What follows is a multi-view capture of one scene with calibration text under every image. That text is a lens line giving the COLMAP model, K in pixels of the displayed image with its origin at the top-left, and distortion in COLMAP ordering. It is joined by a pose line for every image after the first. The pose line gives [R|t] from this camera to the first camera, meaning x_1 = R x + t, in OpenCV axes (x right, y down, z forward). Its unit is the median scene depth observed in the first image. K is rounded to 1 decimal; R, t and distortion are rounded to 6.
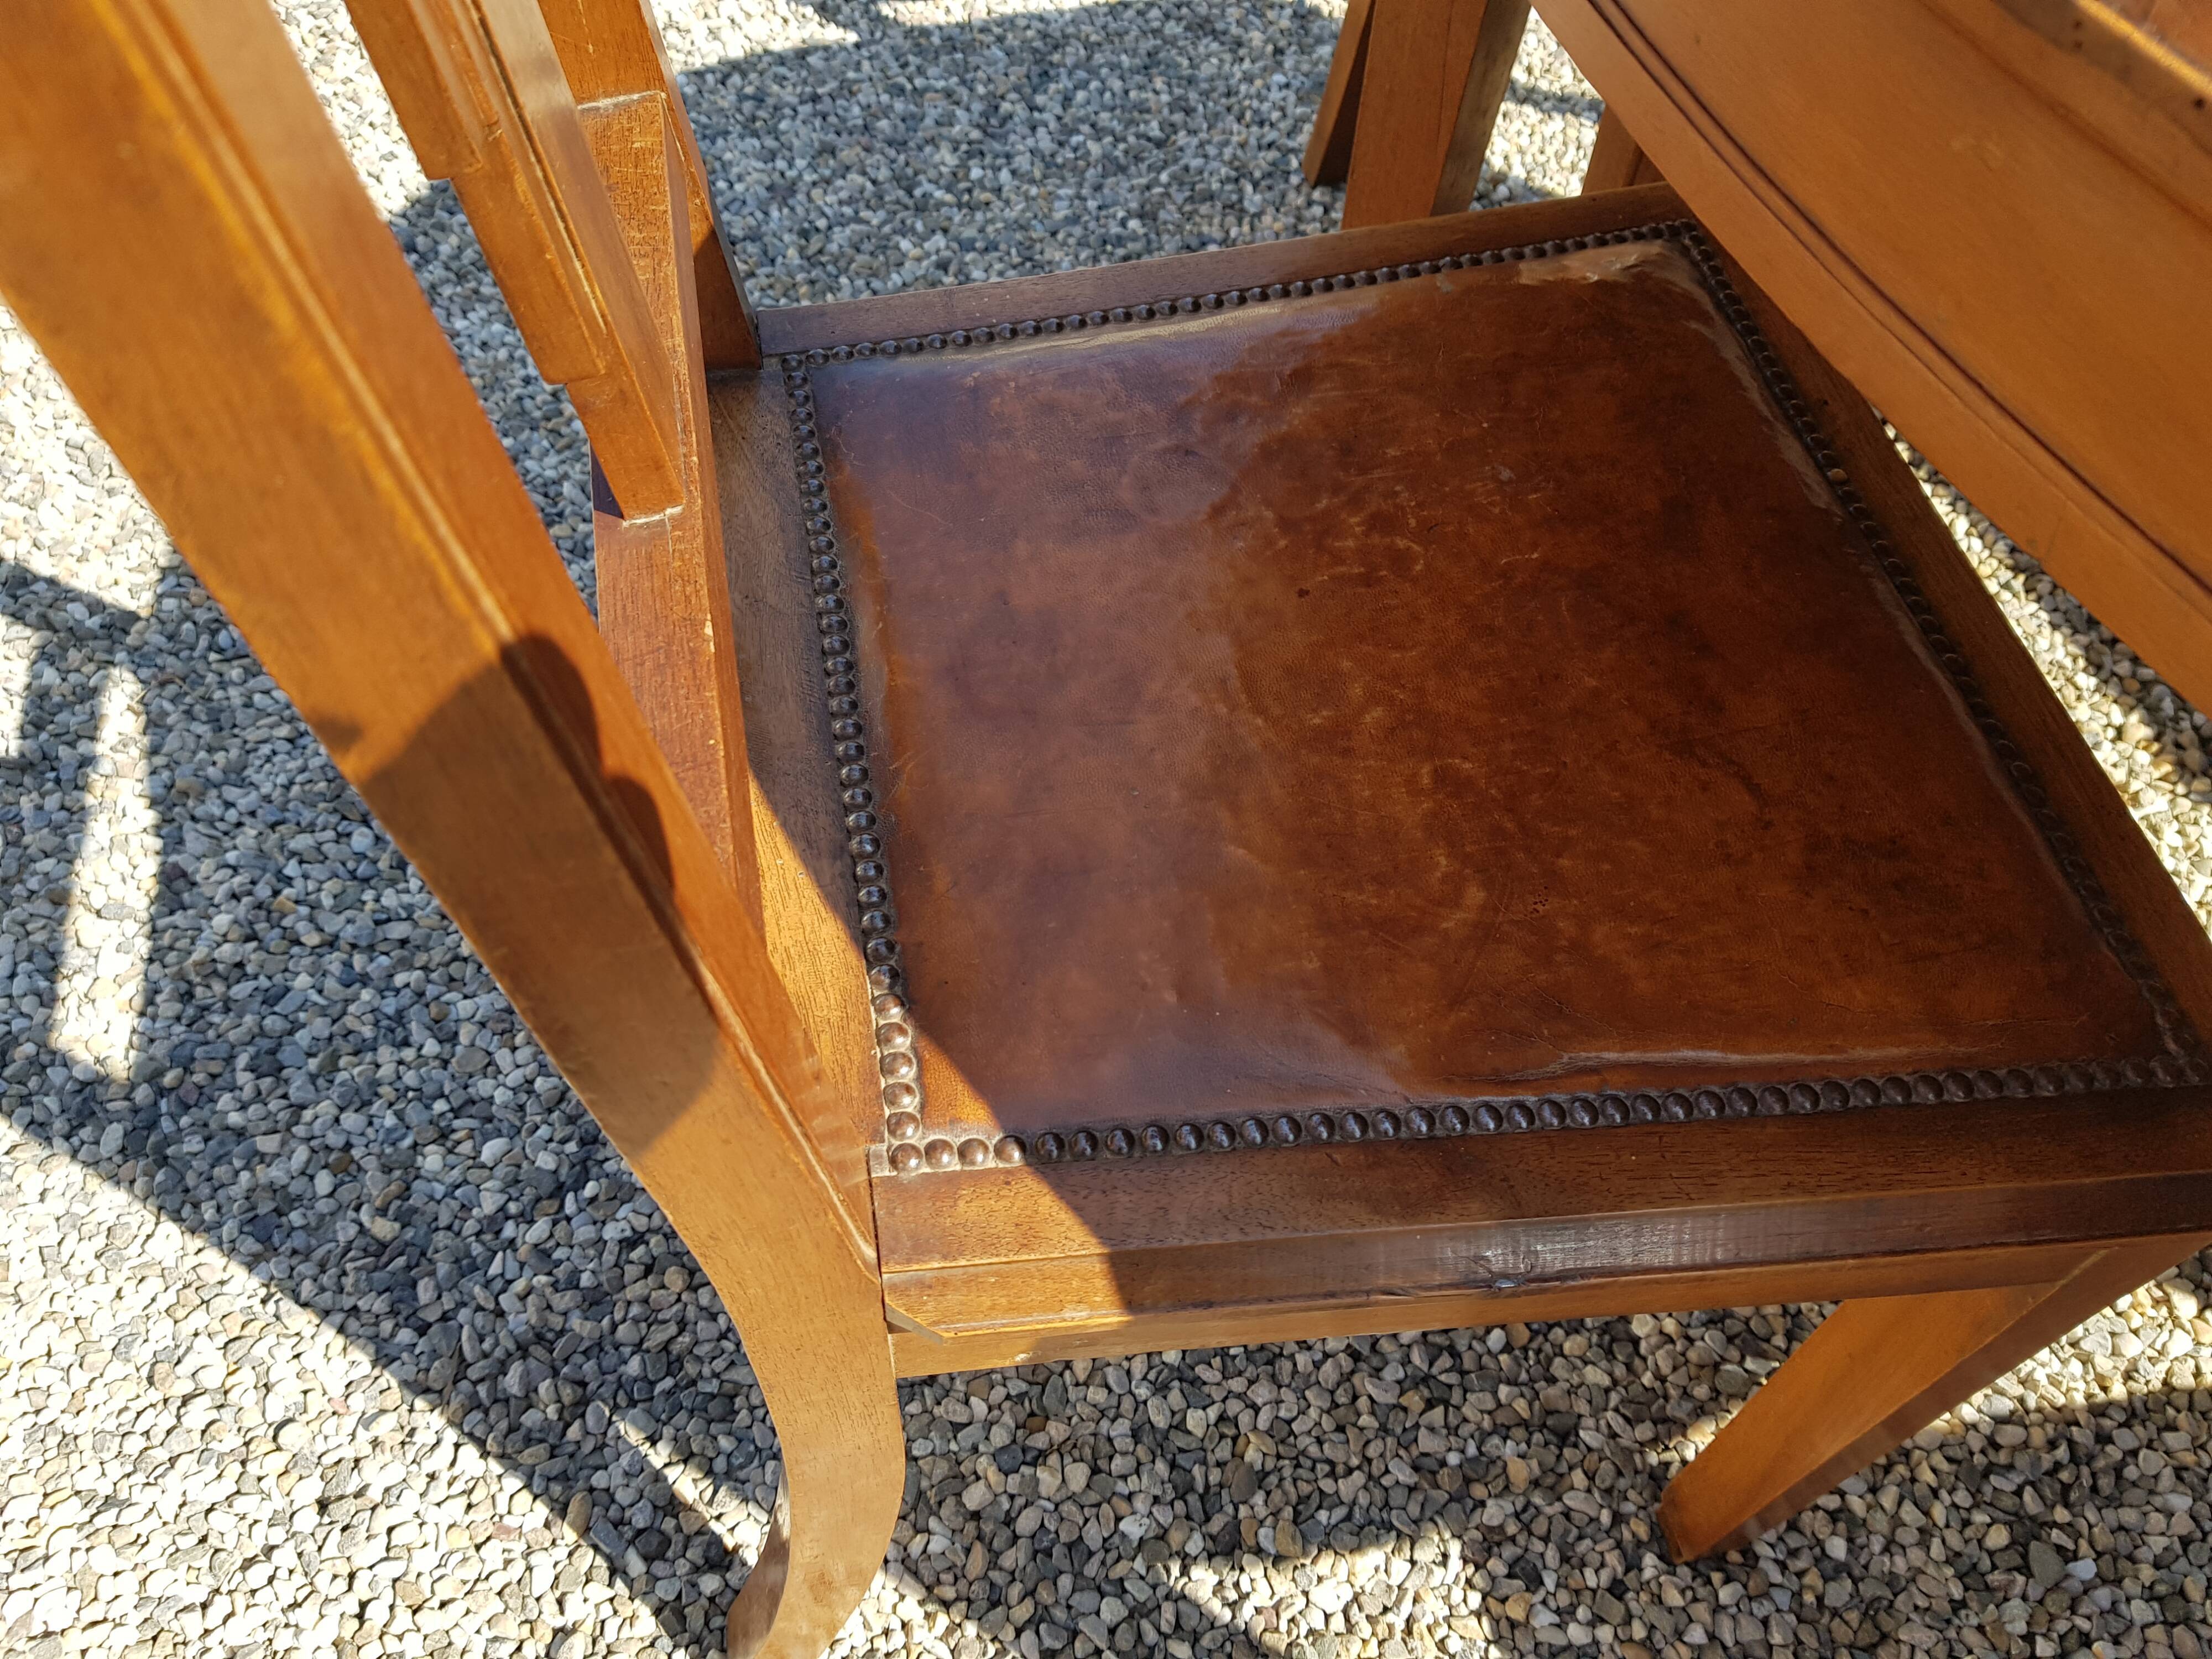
lens RADIAL K [[1744.0, 0, 1129.7], [0, 1744.0, 804.1], [0, 0, 1]] dist [0.034731, -0.086072]
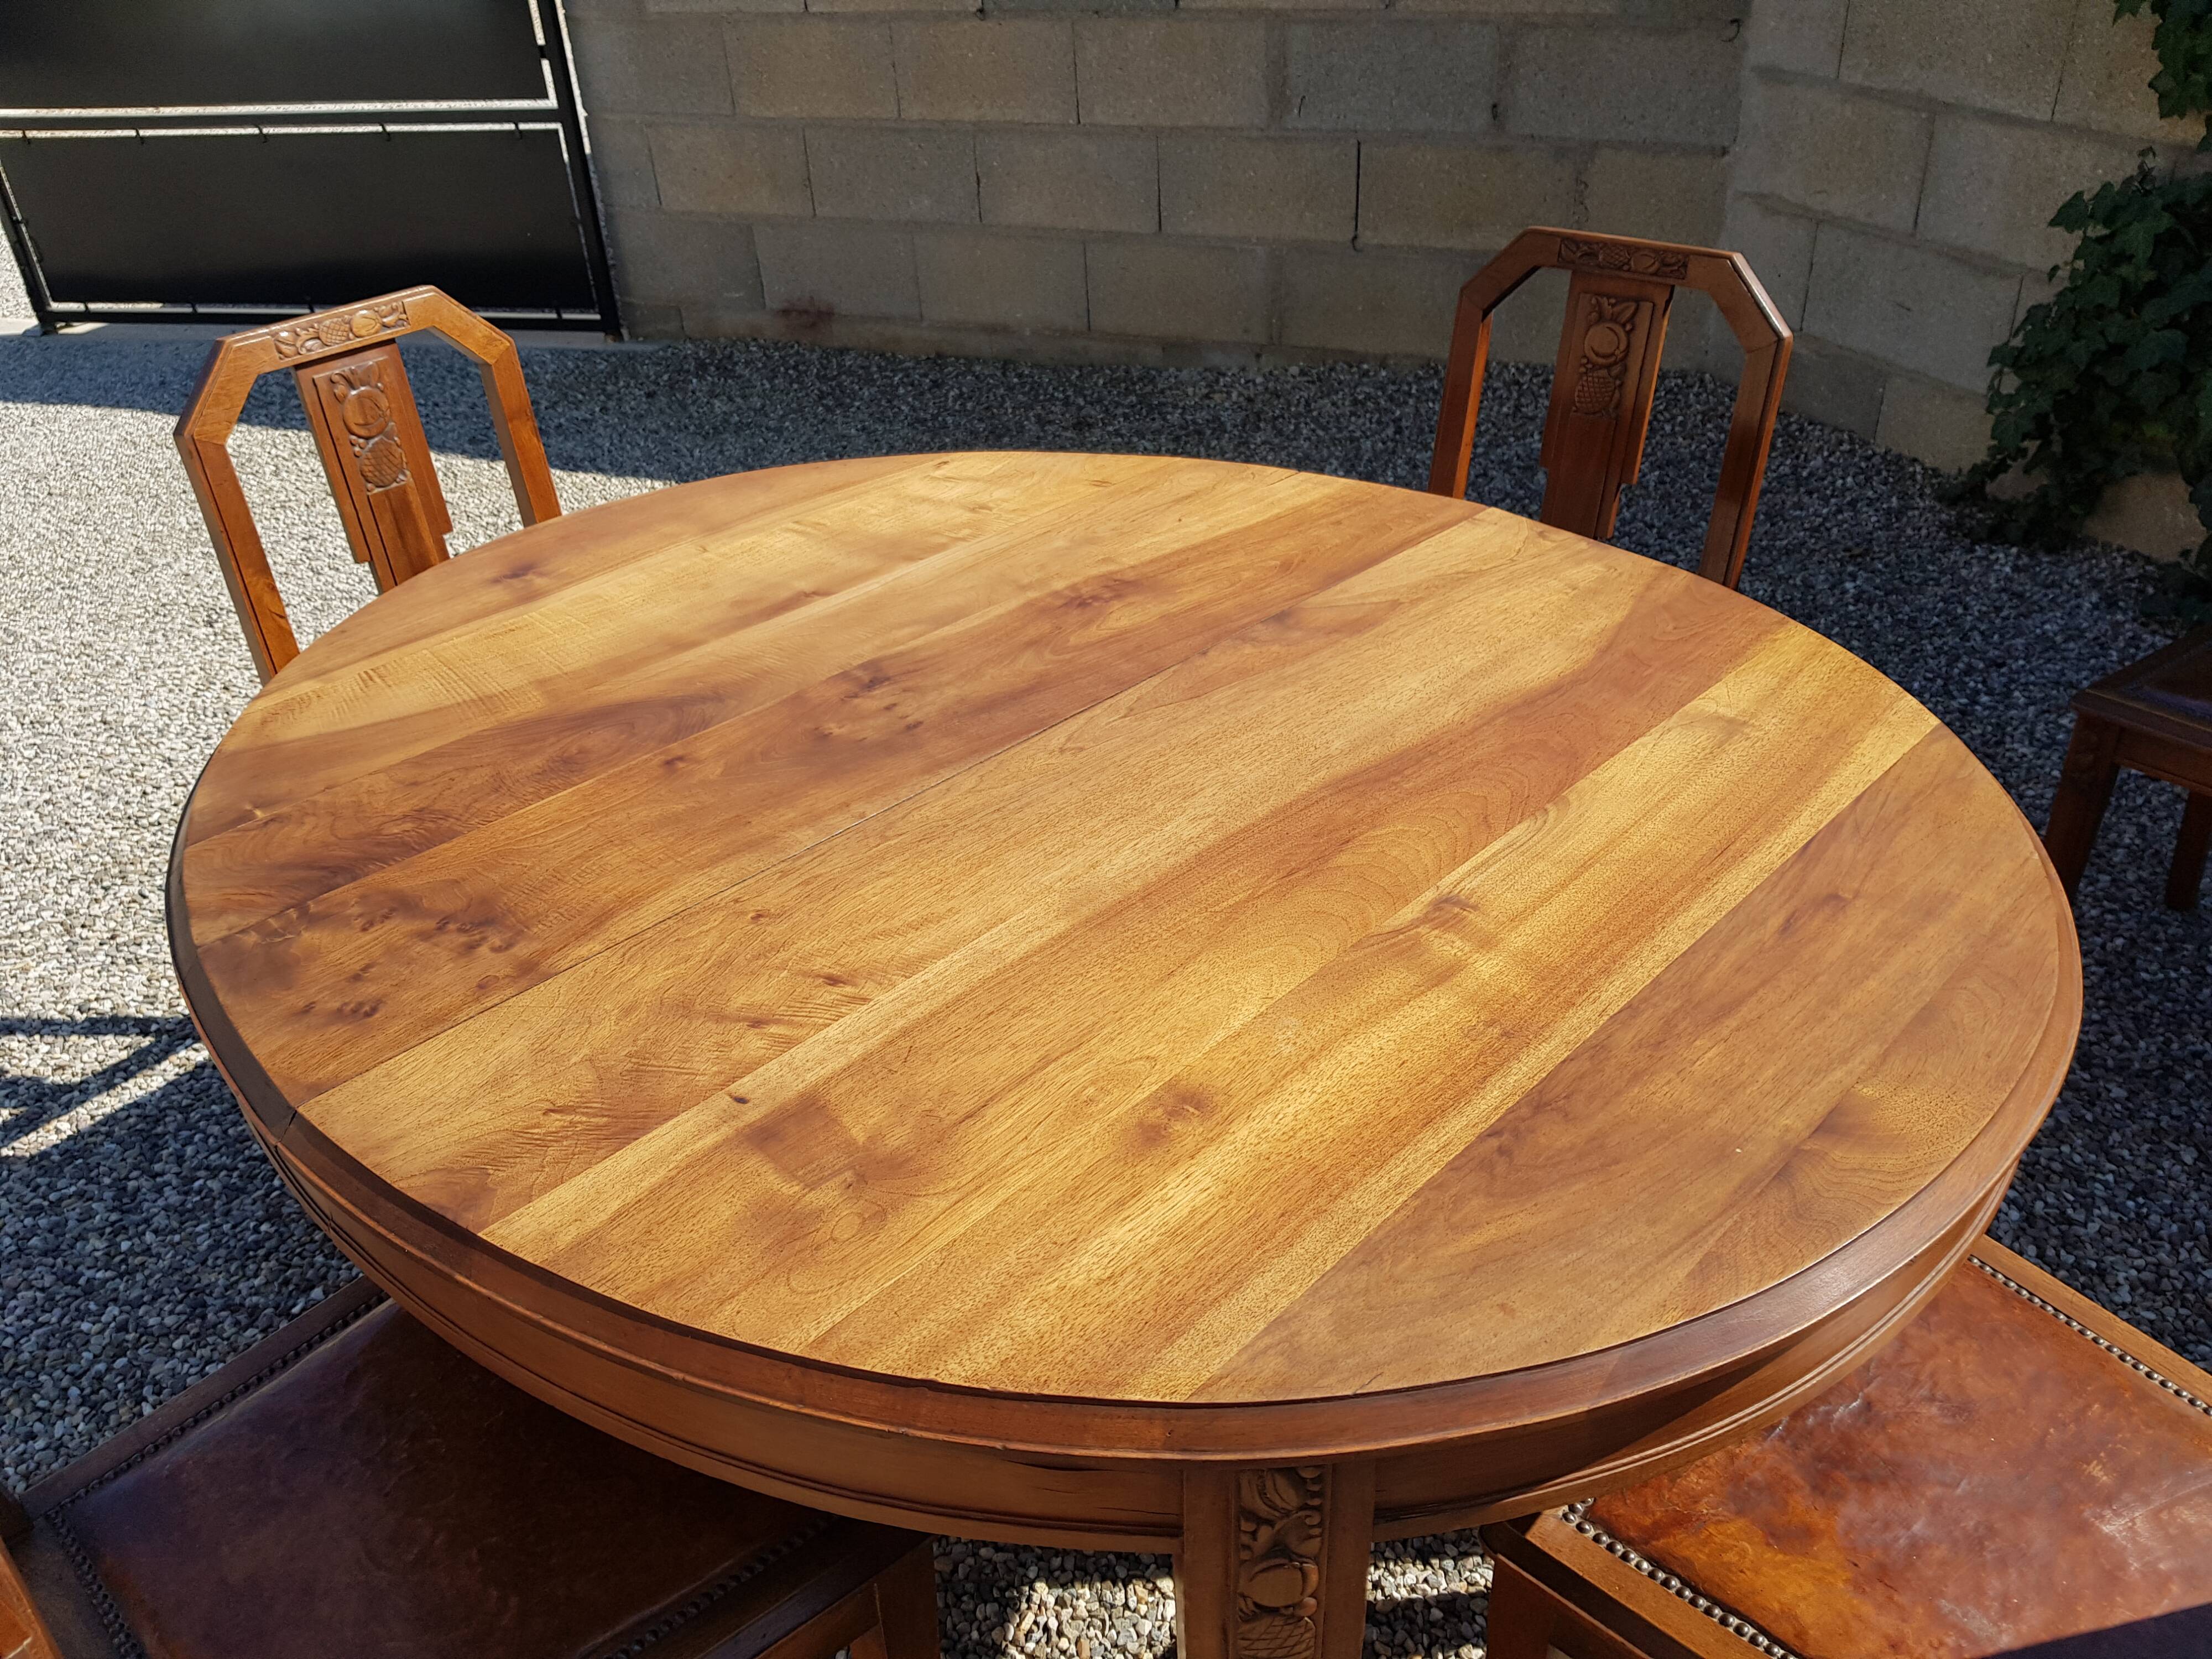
lens RADIAL K [[1716.9, 0, 1085.6], [0, 1716.9, 803.5], [0, 0, 1]] dist [0.056829, -0.110795]
pose [[0.831667, -0.354209, 0.427629, 0.118193], [0.488396, 0.833041, -0.259832, 0.067506], [-0.264198, 0.424946, 0.865806, -0.691708]]
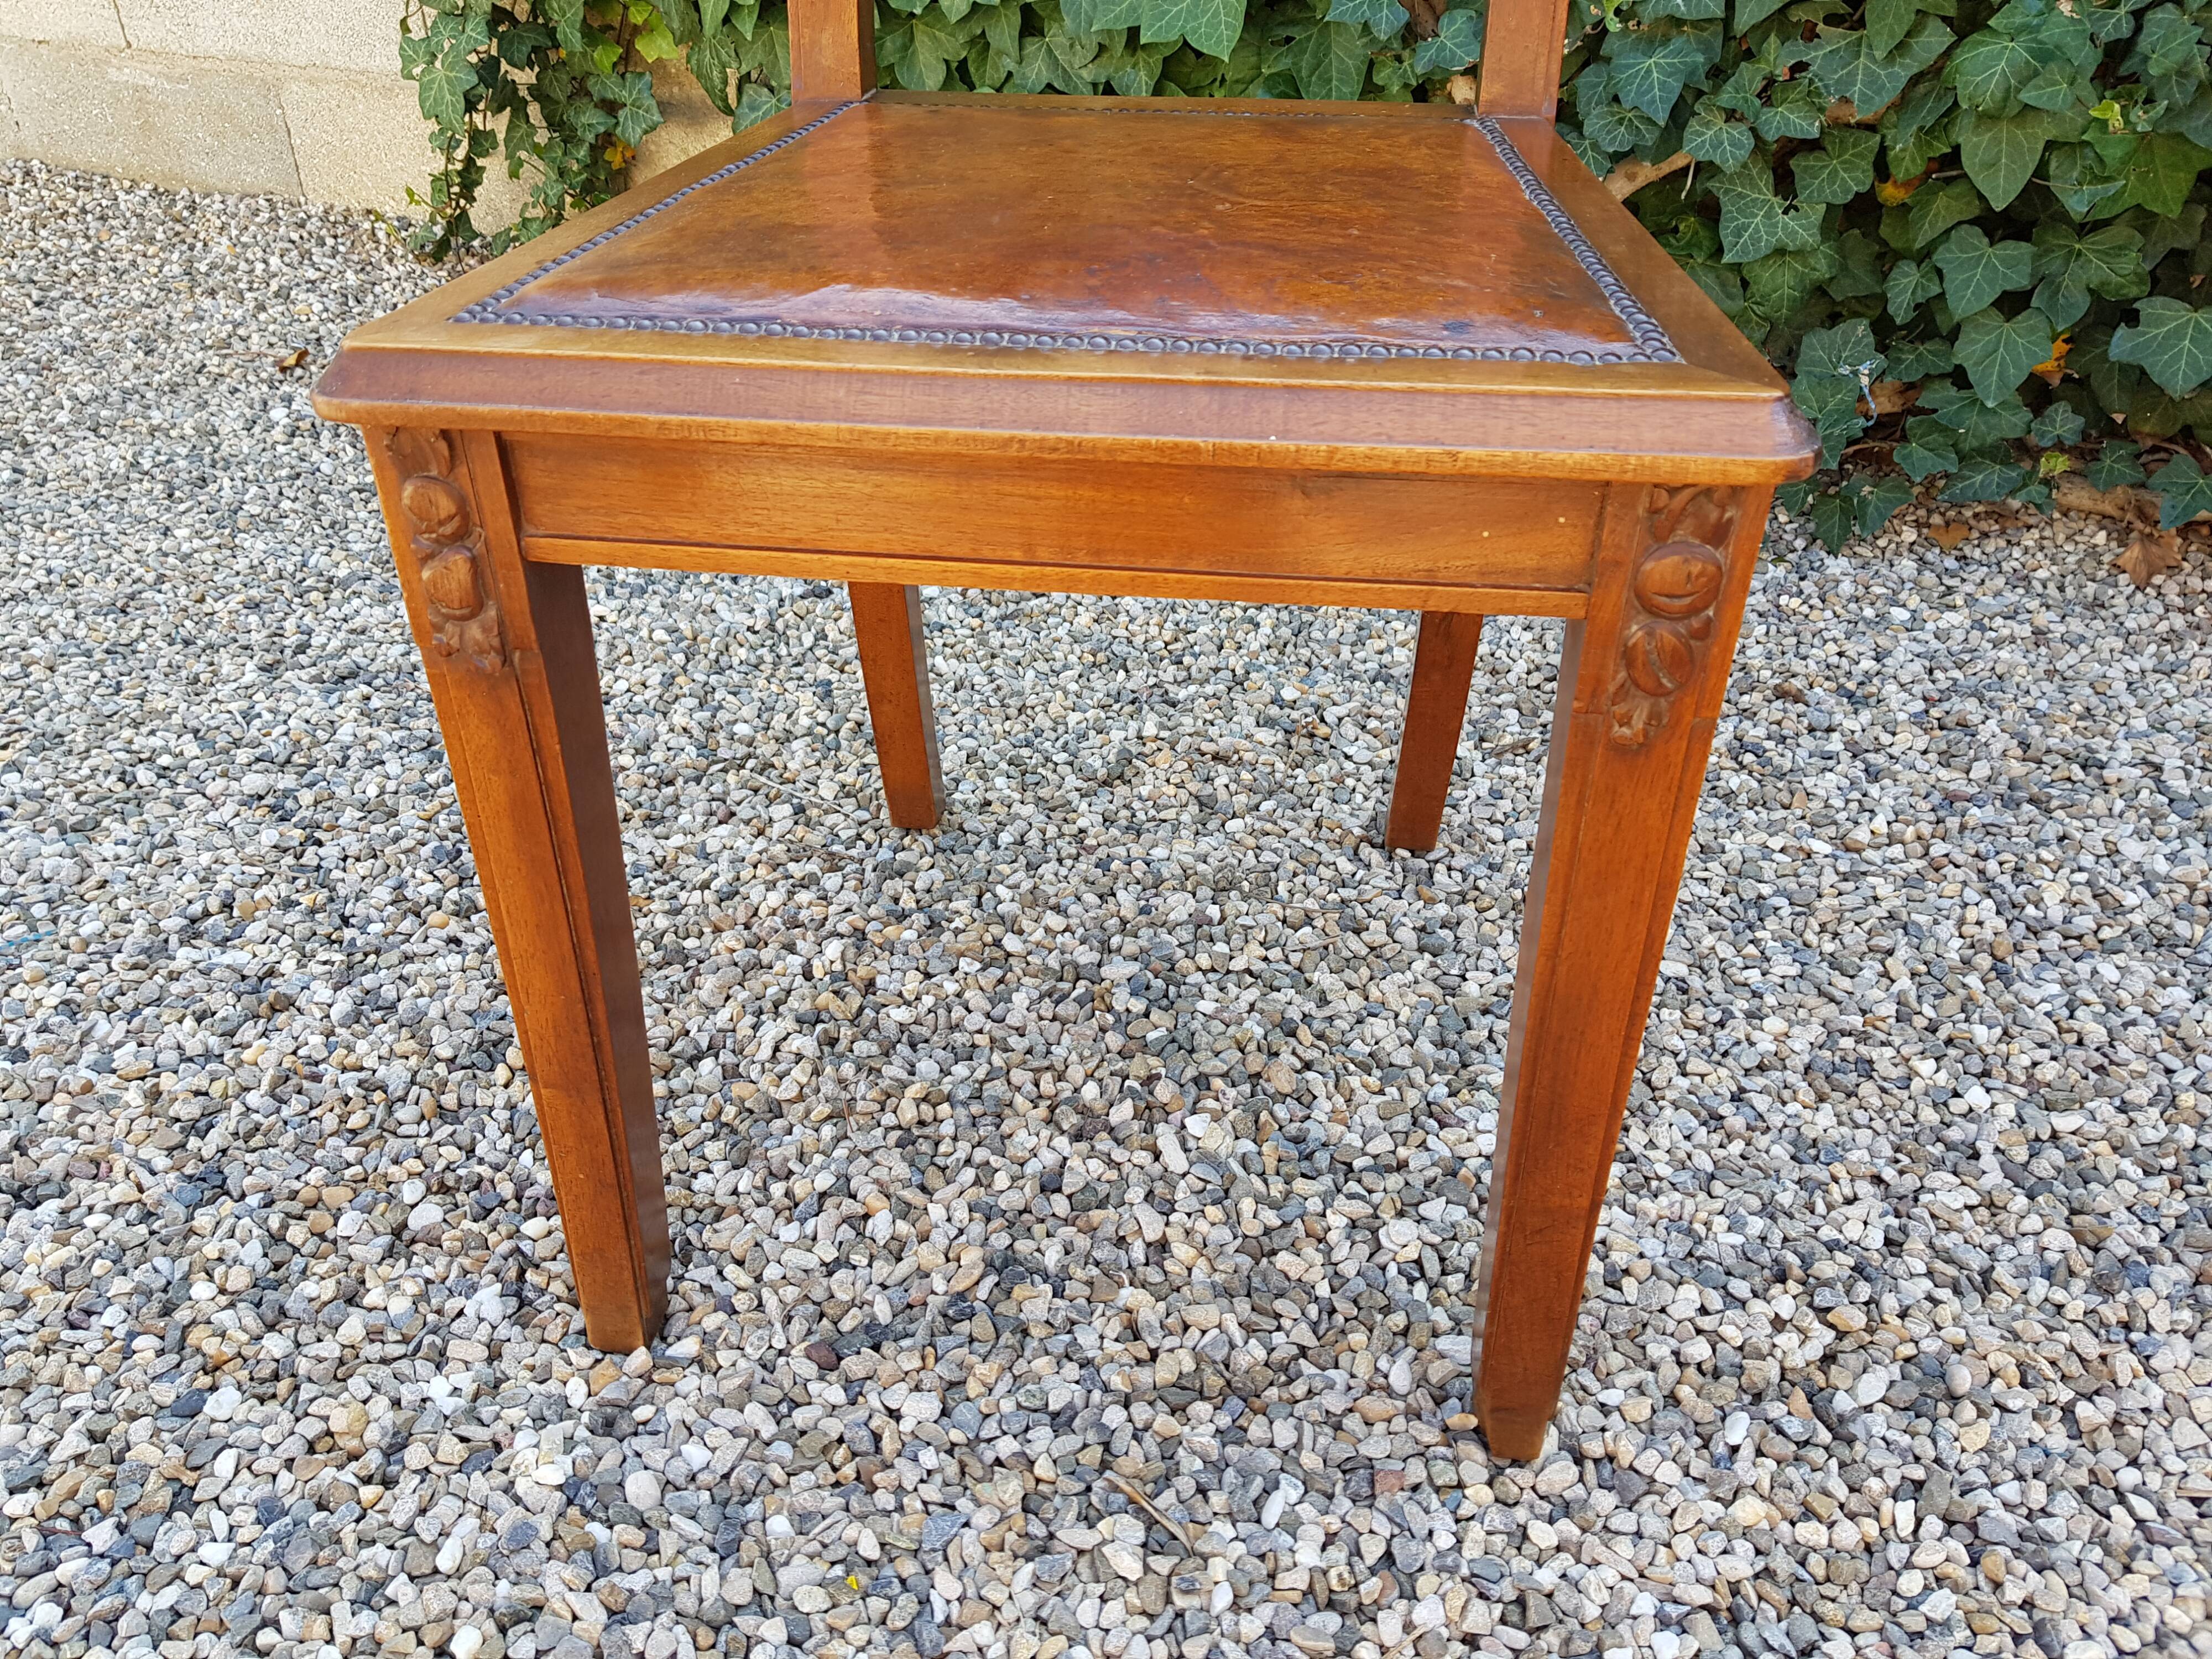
lens RADIAL K [[1743.7, 0, 1087.0], [0, 1743.7, 829.7], [0, 0, 1]] dist [0.036927, -0.088545]
pose [[0.274632, -0.582644, 0.764920, 1.562679], [0.788793, 0.591450, 0.167307, 0.207103], [-0.549893, 0.557416, 0.622017, 0.304649]]
